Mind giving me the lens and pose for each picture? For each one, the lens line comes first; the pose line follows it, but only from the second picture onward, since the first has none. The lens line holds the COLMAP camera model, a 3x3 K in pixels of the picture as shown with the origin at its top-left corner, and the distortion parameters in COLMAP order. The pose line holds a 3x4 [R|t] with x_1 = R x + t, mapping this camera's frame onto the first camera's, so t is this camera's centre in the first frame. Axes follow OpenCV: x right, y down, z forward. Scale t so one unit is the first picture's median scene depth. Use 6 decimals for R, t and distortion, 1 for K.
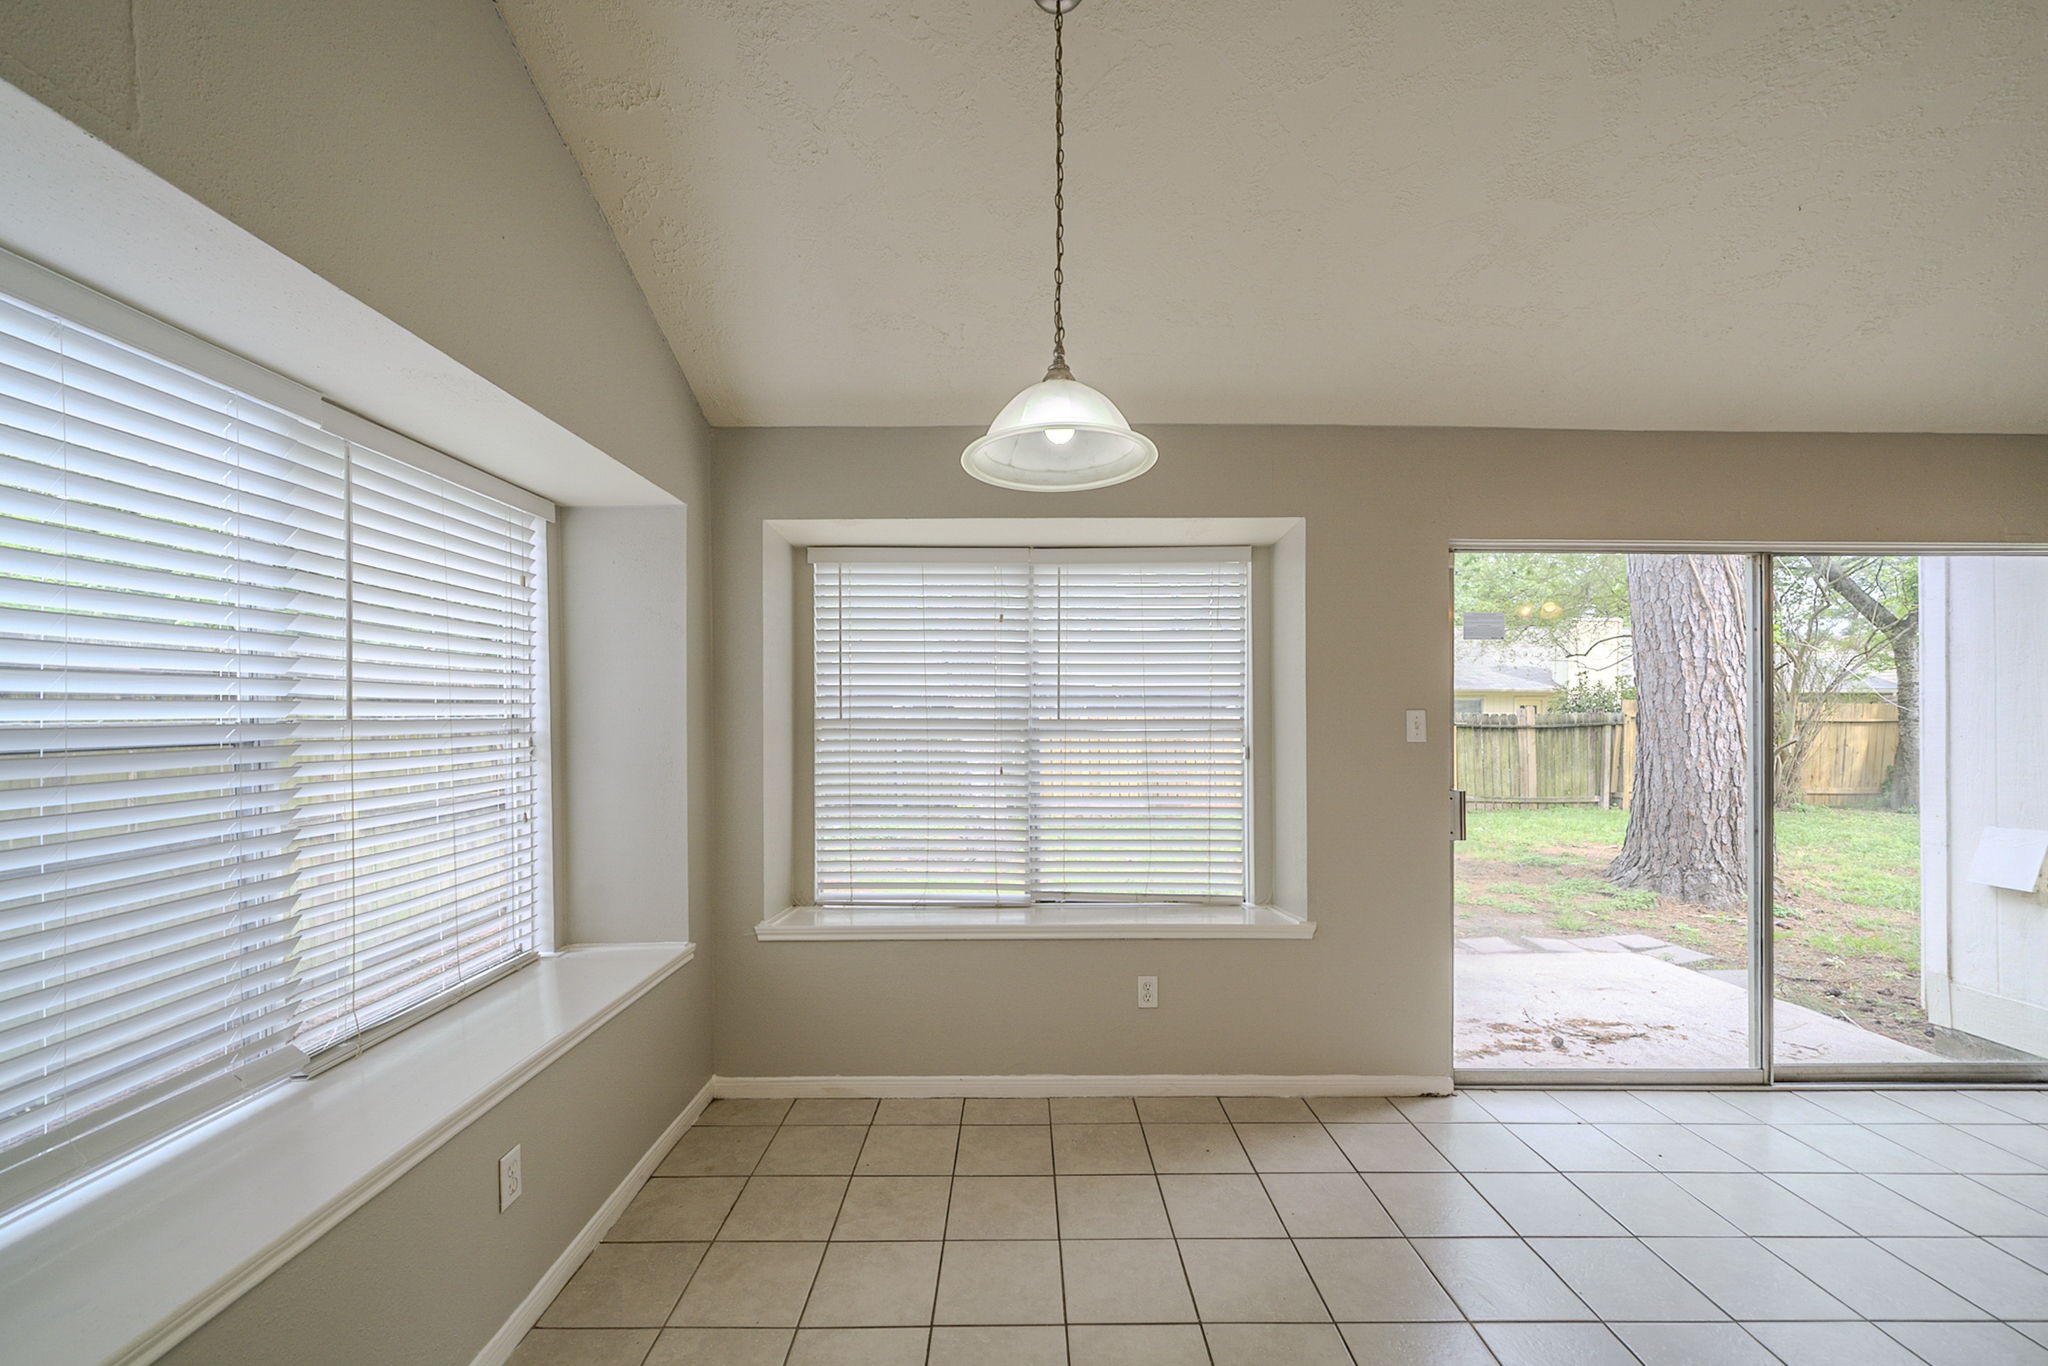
lens RADIAL K [[812.0, 0, 1032.1], [0, 812.0, 733.1], [0, 0, 1]] dist [0.000419, 0.000037]
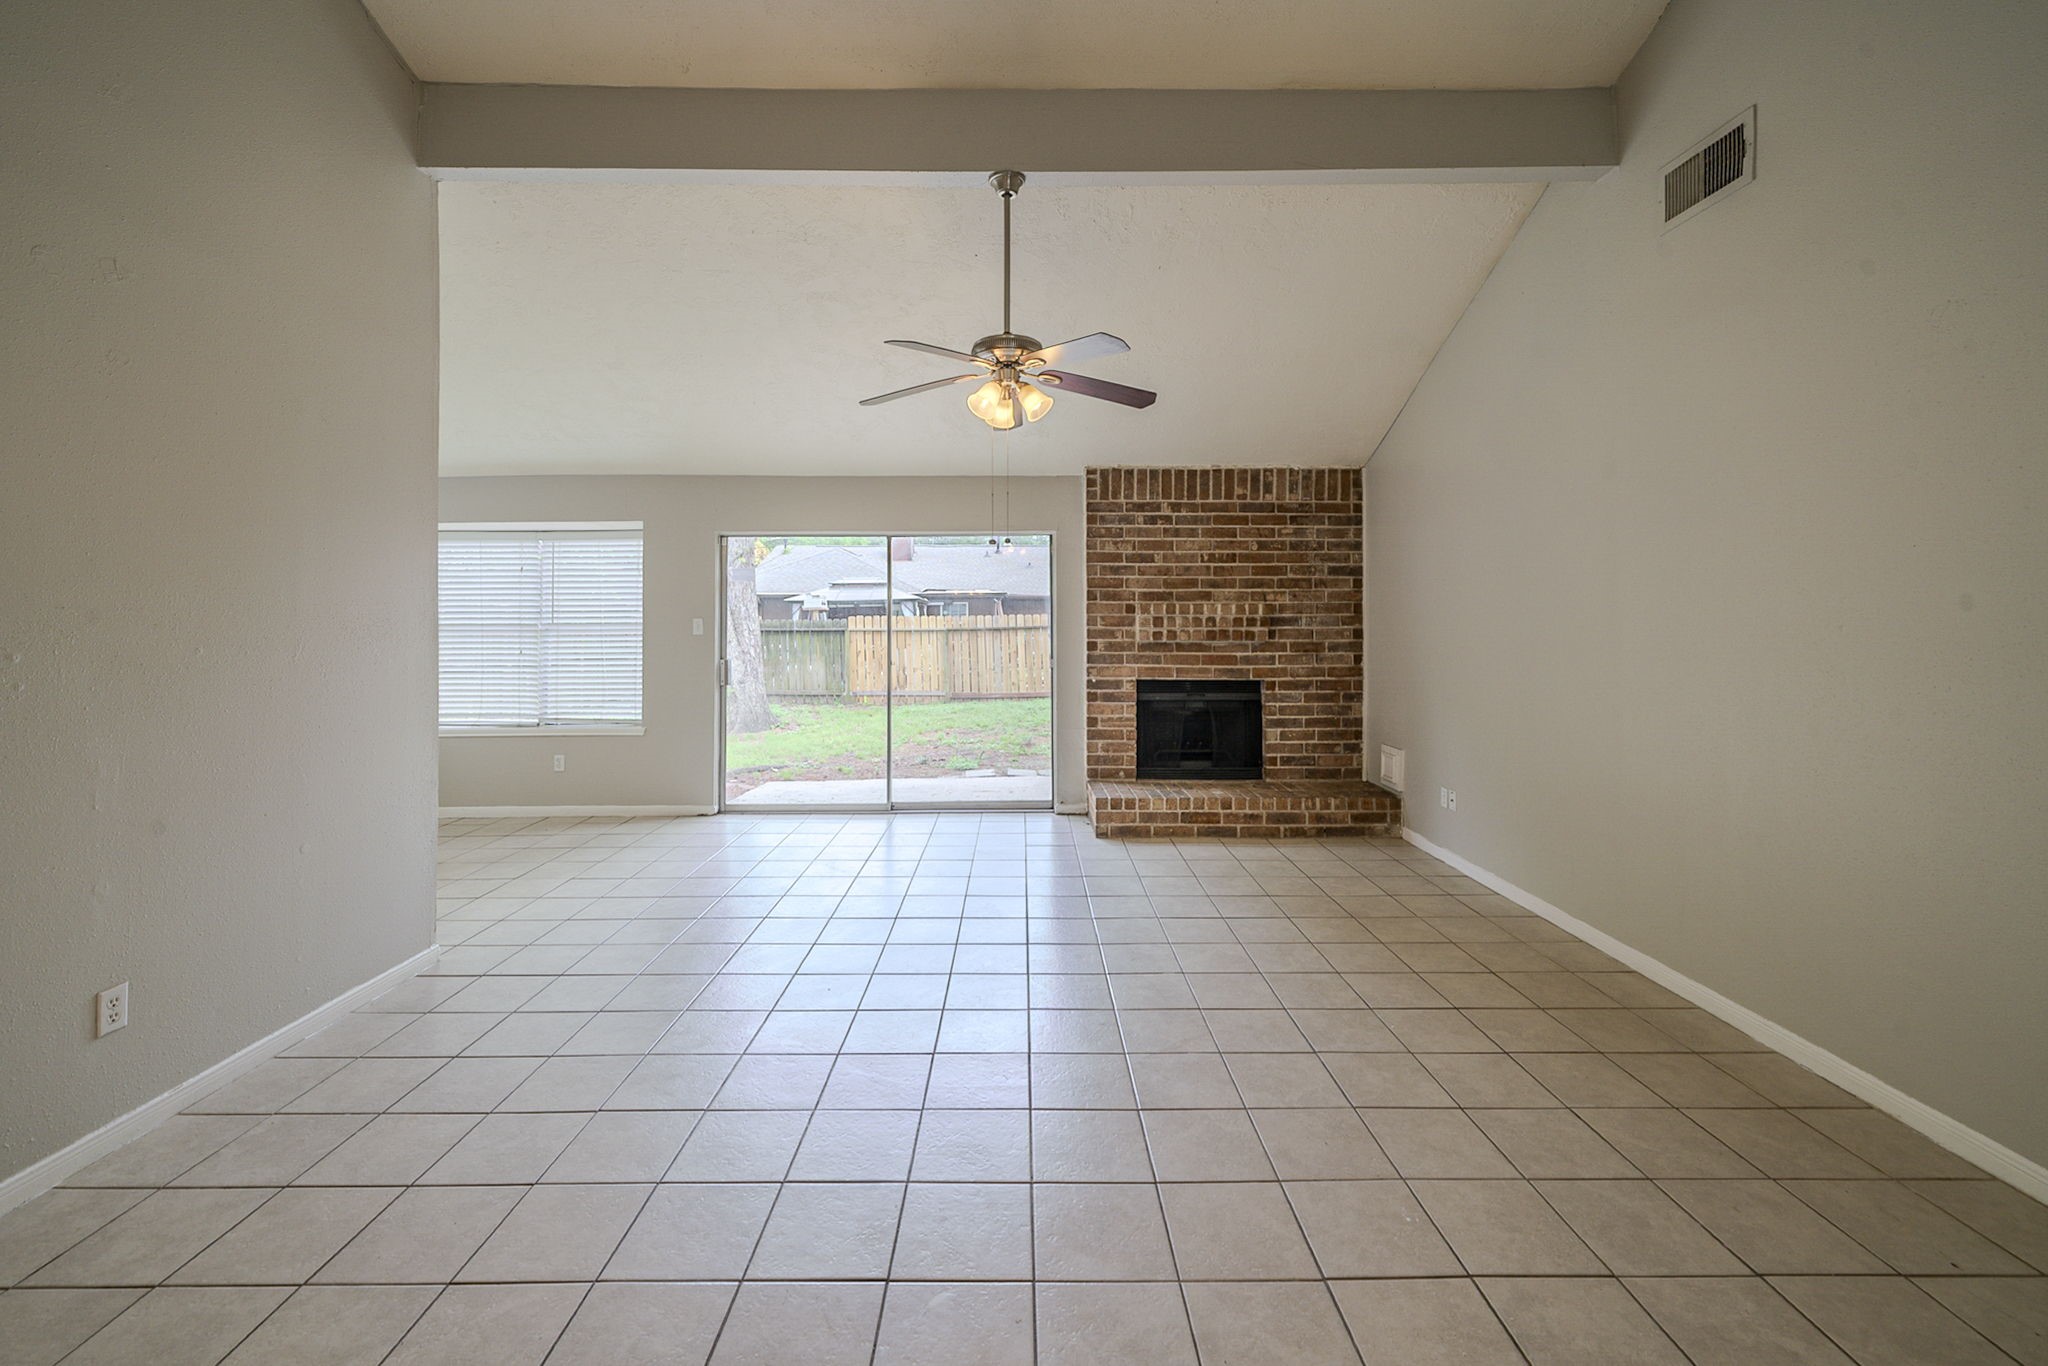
lens RADIAL K [[907.1, 0, 1029.0], [0, 907.1, 602.3], [0, 0, 1]] dist [-0.000693, -0.000076]
pose [[0.999671, -0.006962, -0.024667, 1.166946], [0.005936, 0.999125, -0.041404, 0.027193], [0.024933, 0.041244, 0.998838, -1.033302]]
